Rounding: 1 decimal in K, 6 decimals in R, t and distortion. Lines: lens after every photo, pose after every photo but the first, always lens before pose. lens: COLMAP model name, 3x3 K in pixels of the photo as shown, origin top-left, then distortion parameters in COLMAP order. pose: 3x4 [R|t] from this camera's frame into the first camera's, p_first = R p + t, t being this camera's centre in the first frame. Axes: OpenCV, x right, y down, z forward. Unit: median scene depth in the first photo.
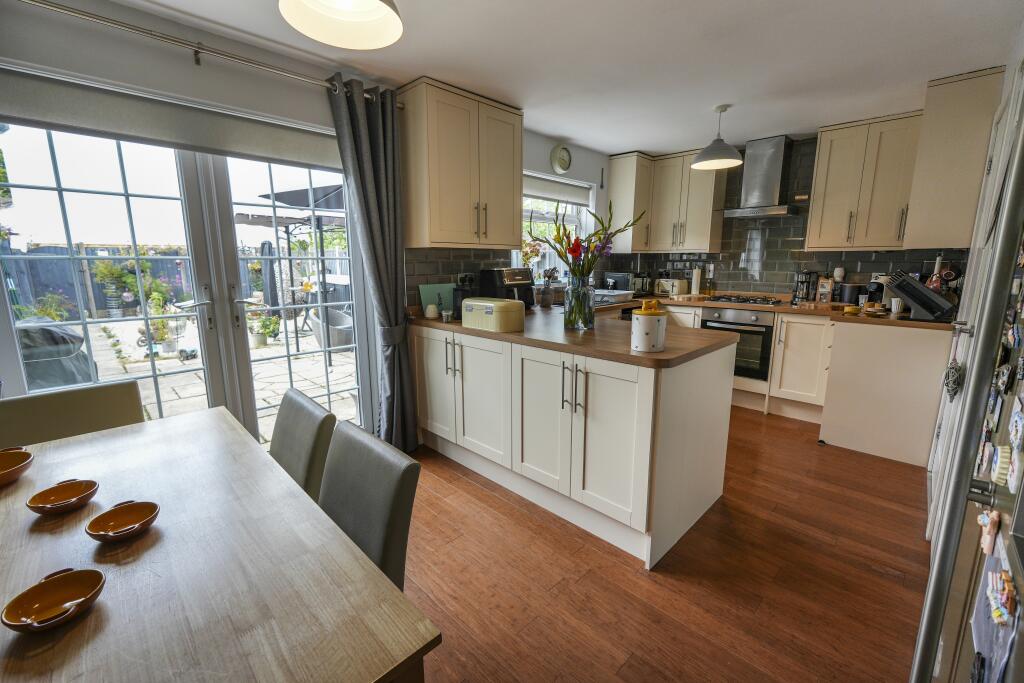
lens RADIAL K [[427.8, 0, 512.9], [0, 427.8, 339.8], [0, 0, 1]] dist [-0.004891, 0.001172]
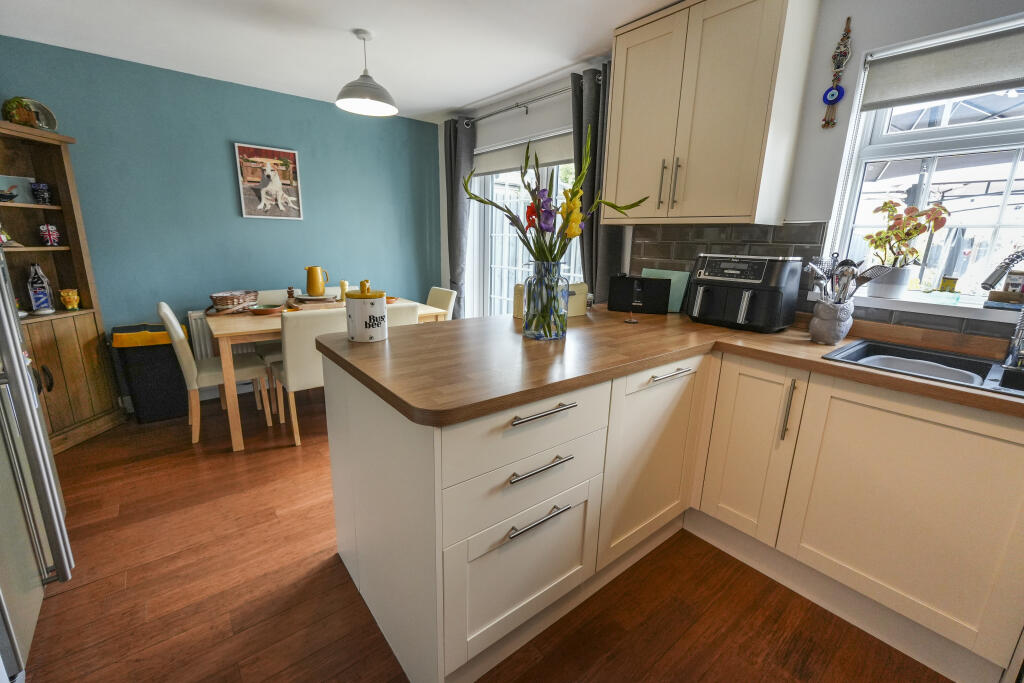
lens RADIAL K [[427.8, 0, 512.3], [0, 427.8, 343.0], [0, 0, 1]] dist [-0.004891, 0.001172]
pose [[-0.103568, 0.229788, -0.967715, 1.024034], [-0.205629, 0.946980, 0.246871, -0.217591], [0.973134, 0.224558, -0.050826, 1.223795]]
